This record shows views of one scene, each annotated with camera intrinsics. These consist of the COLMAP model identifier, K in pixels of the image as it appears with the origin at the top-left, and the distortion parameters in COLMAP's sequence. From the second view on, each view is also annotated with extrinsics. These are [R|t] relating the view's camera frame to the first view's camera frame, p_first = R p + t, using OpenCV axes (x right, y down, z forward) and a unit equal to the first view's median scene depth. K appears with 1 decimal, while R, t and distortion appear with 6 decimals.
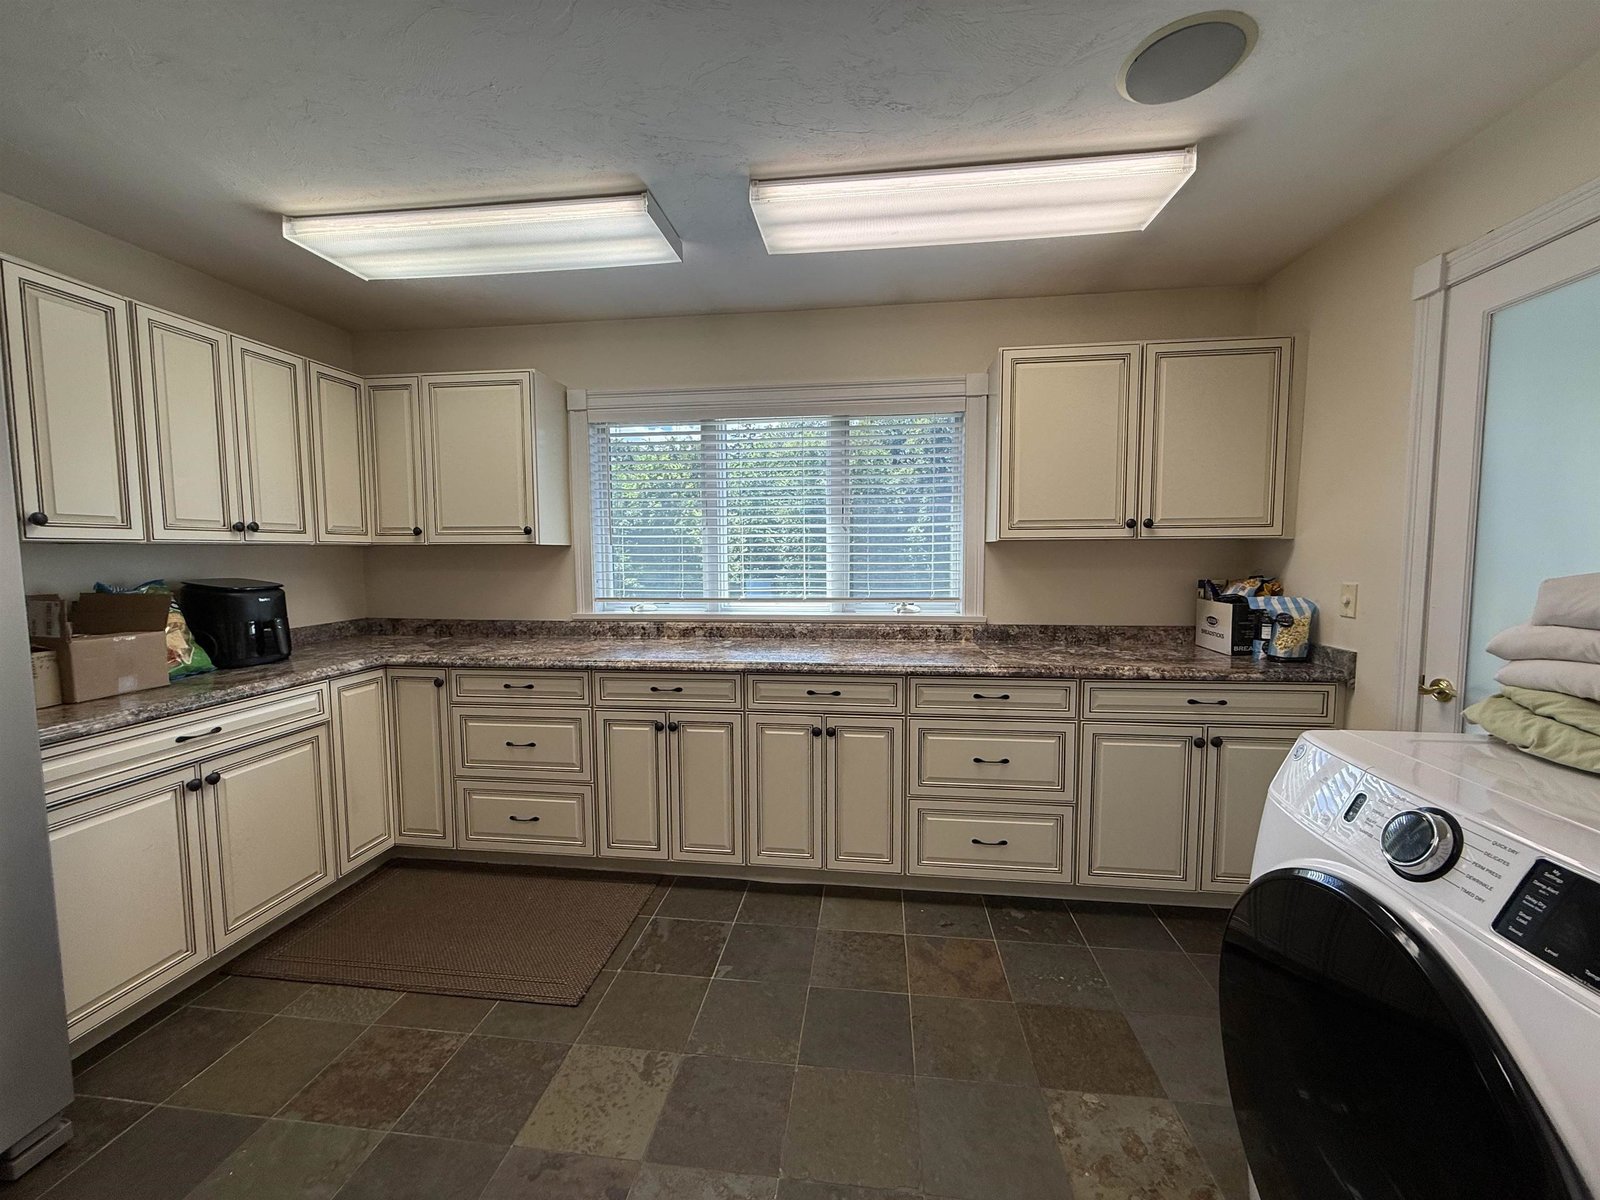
lens RADIAL K [[639.2, 0, 794.2], [0, 639.2, 594.9], [0, 0, 1]] dist [0.000032, 0.000197]
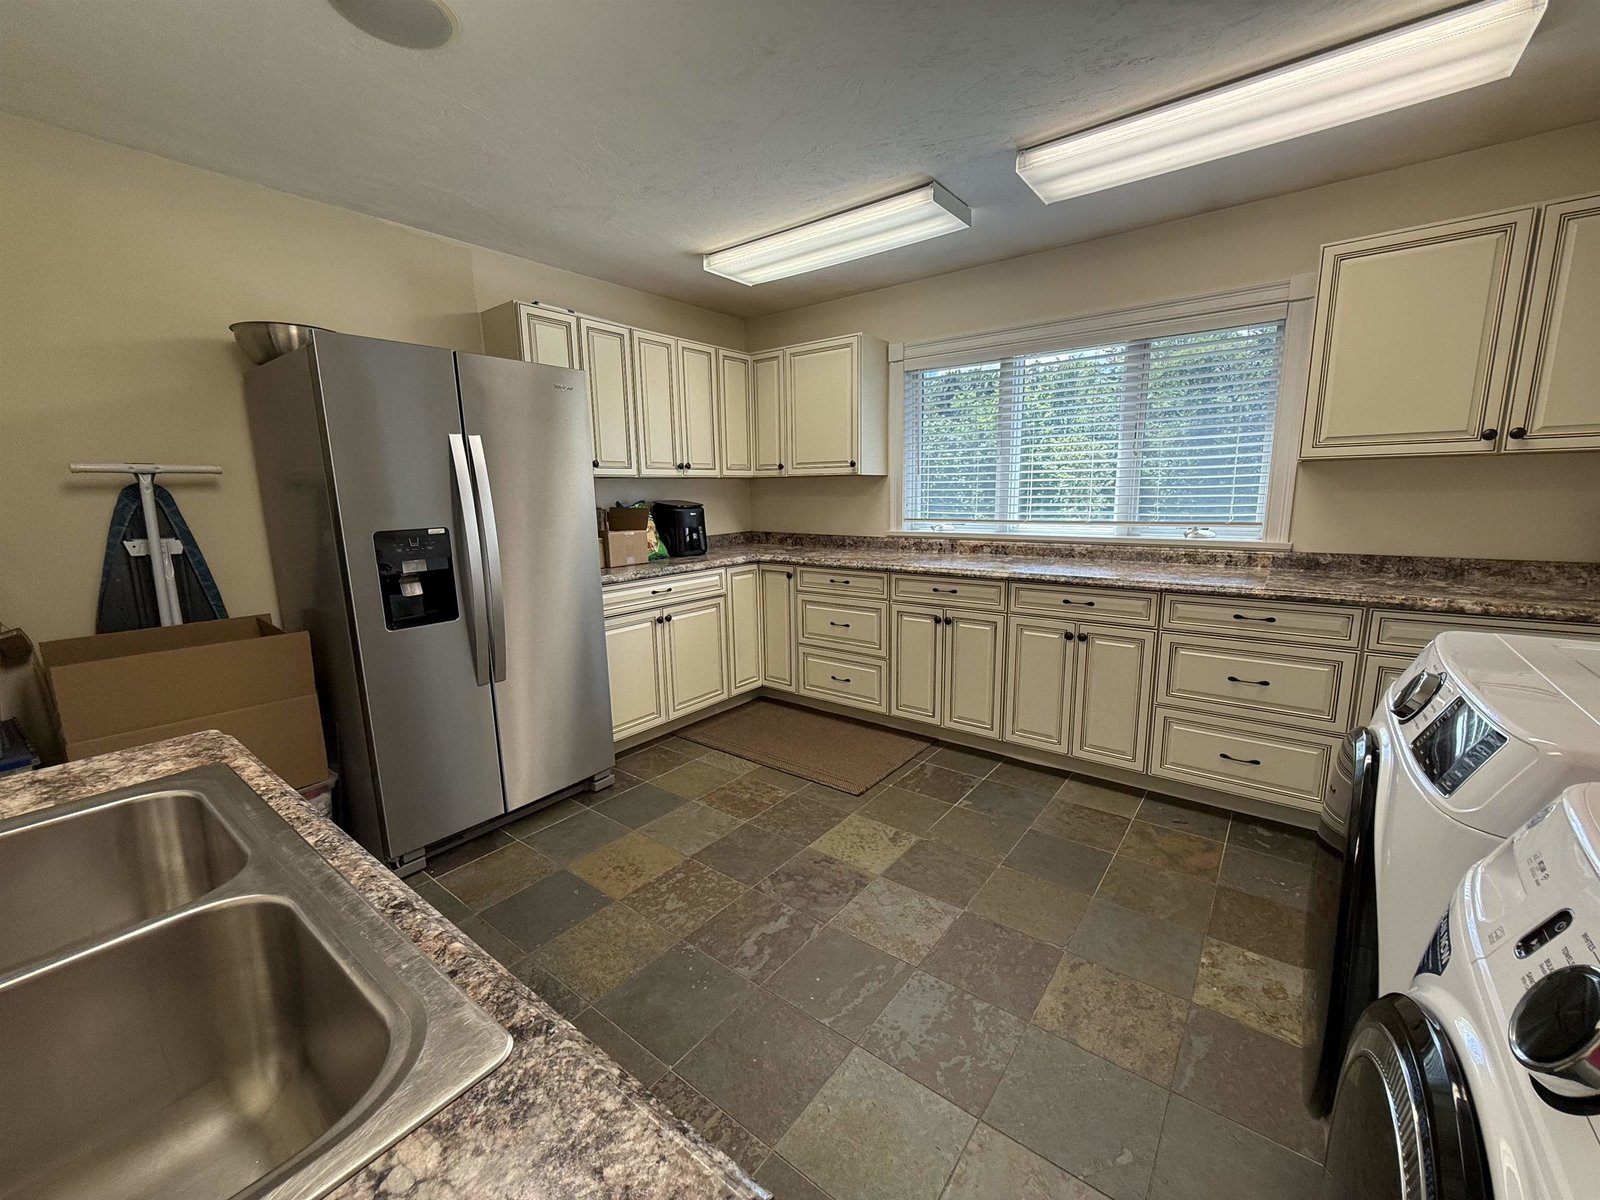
lens RADIAL K [[639.2, 0, 794.0], [0, 639.2, 597.8], [0, 0, 1]] dist [0.000032, 0.000197]
pose [[0.857101, 0.078485, -0.509134, 0.192668], [-0.023621, 0.993274, 0.113352, 0.029944], [0.514606, -0.085128, 0.853190, -0.220685]]
